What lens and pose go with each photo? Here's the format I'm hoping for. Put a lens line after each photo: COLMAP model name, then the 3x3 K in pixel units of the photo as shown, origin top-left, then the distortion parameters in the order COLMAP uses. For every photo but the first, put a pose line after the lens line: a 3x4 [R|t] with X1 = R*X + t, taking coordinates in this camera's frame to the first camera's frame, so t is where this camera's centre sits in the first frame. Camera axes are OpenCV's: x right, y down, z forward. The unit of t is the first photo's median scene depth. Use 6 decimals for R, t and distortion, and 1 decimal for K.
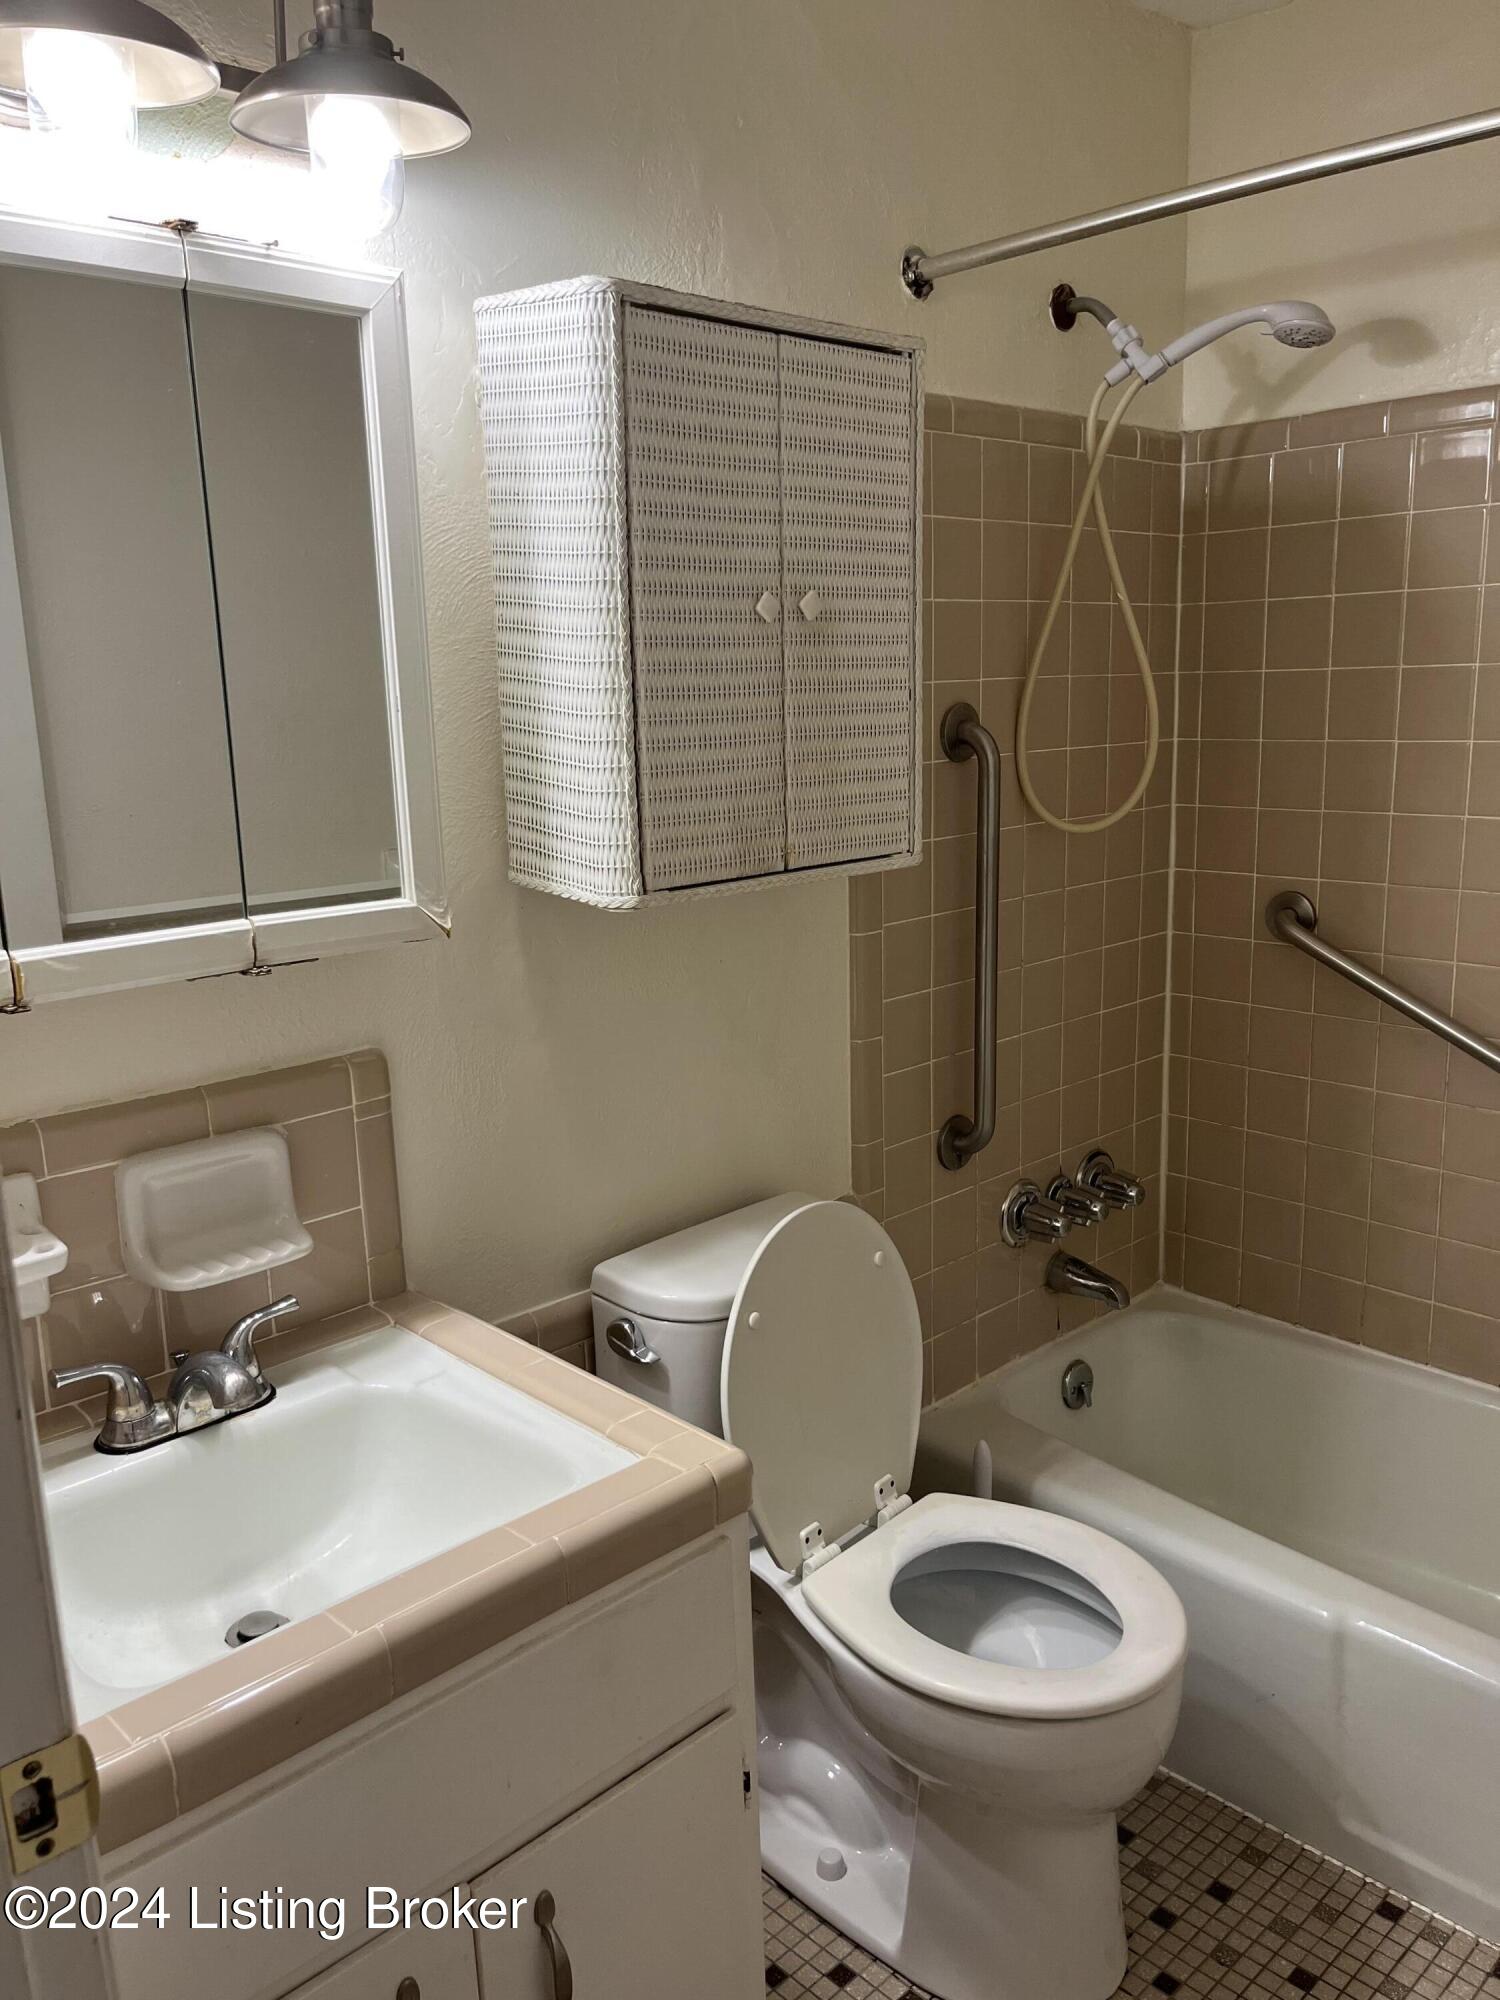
lens RADIAL K [[1500.7, 0, 749.3], [0, 1500.7, 998.2], [0, 0, 1]] dist [0.050341, -0.081611]
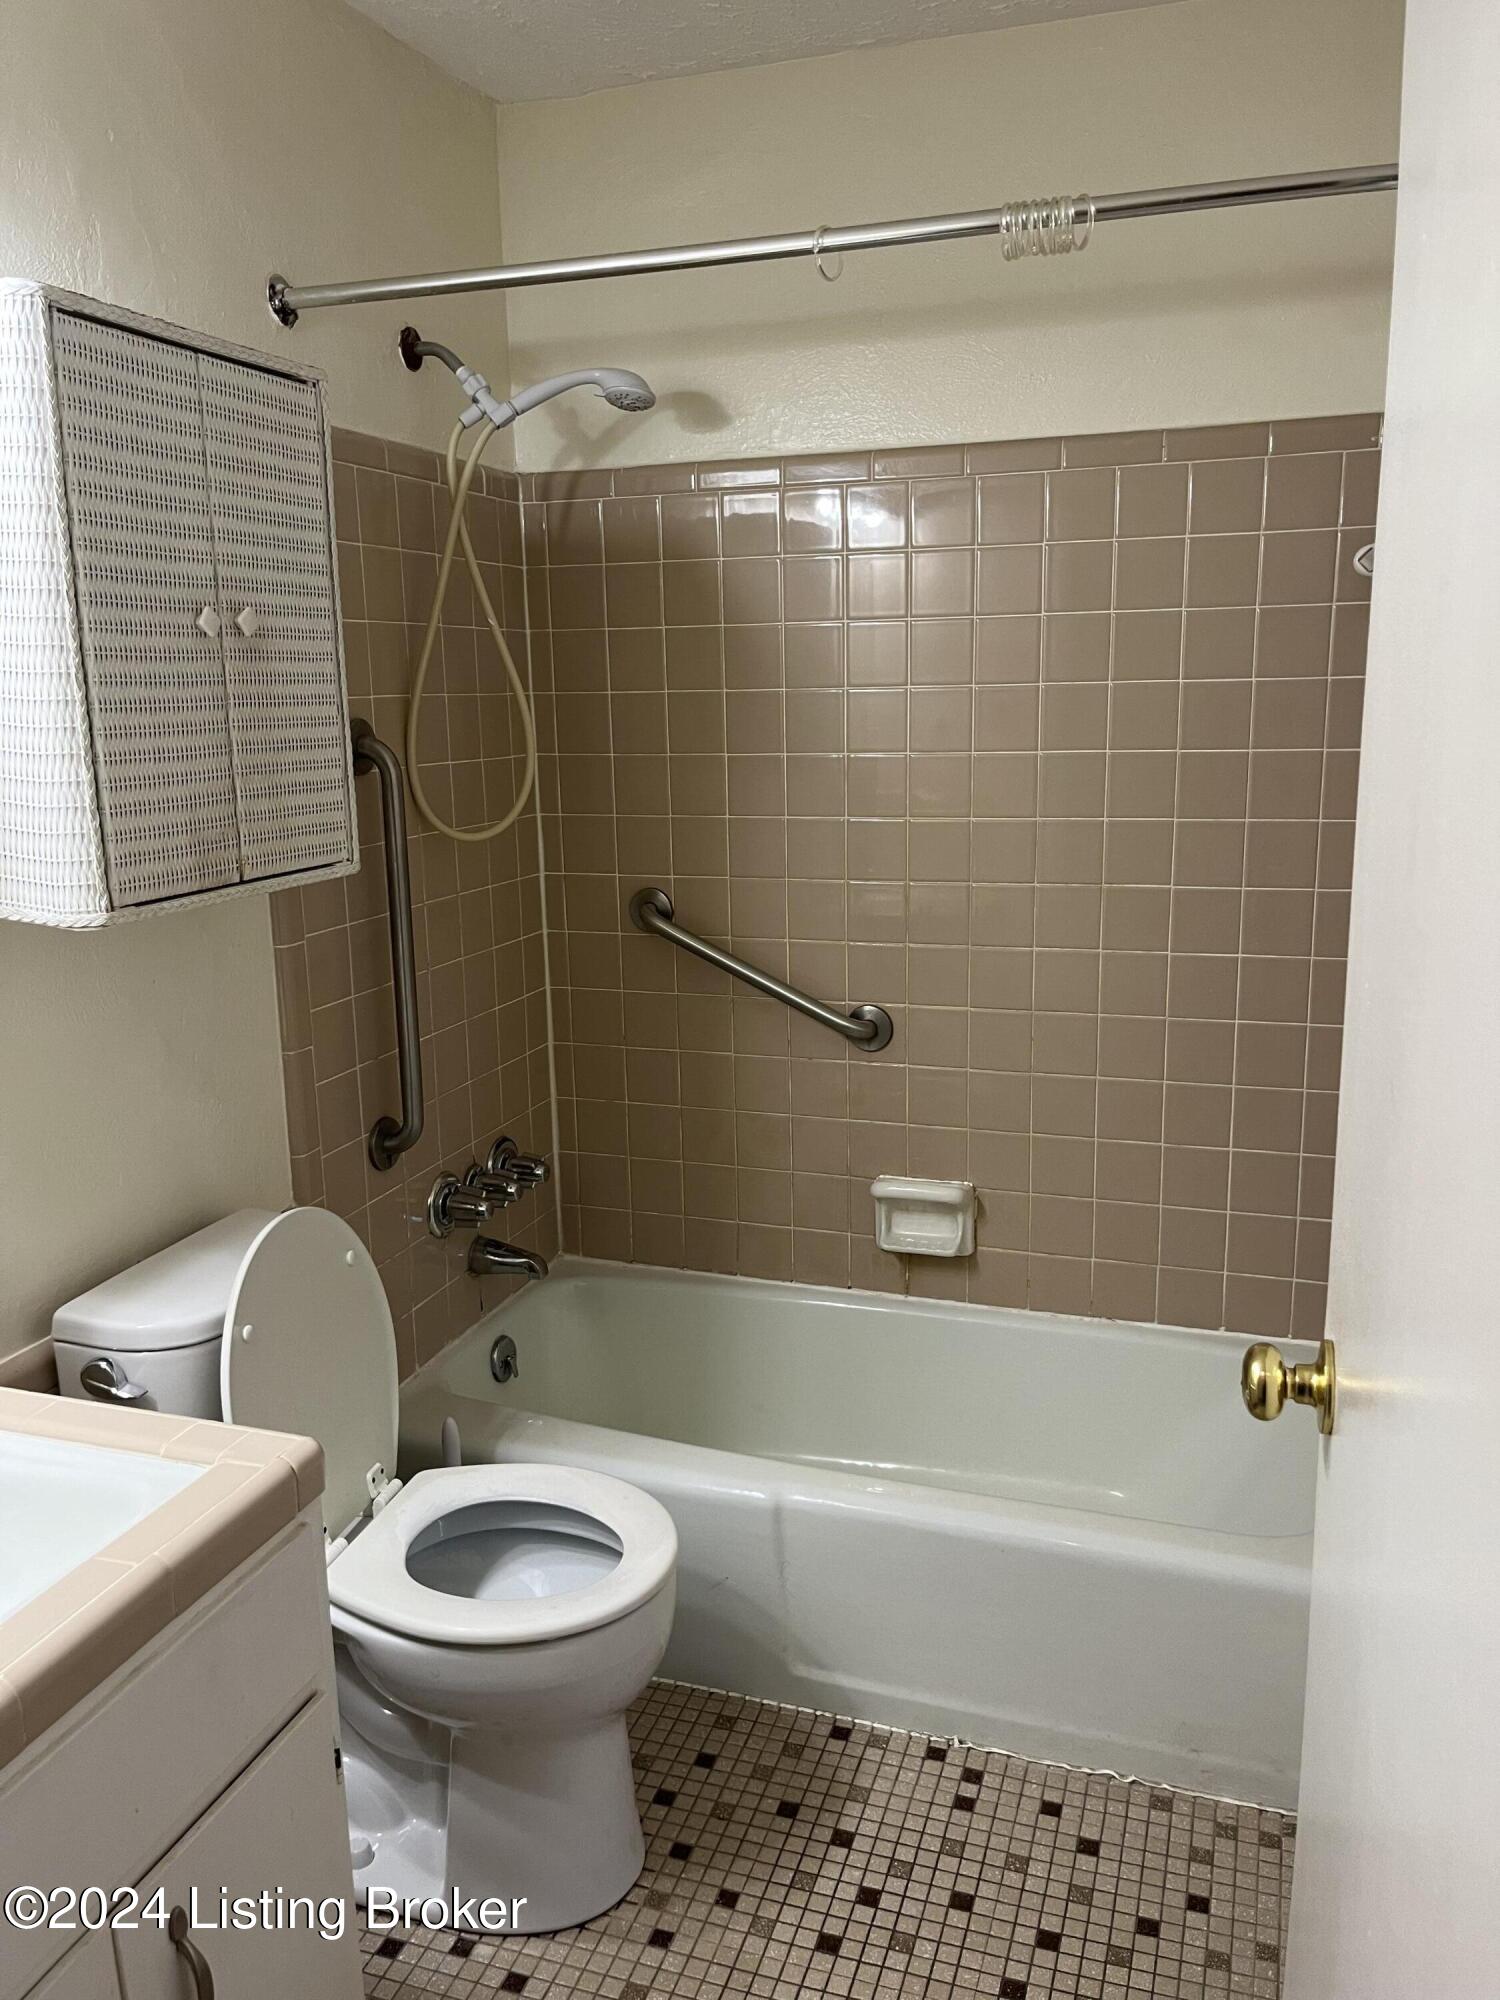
lens RADIAL K [[1500.7, 0, 744.1], [0, 1500.7, 994.4], [0, 0, 1]] dist [0.050341, -0.081611]
pose [[0.886487, -0.080184, 0.455755, -0.131481], [0.087262, 0.996170, 0.005529, 0.012345], [-0.454452, 0.034869, 0.890088, -0.045756]]
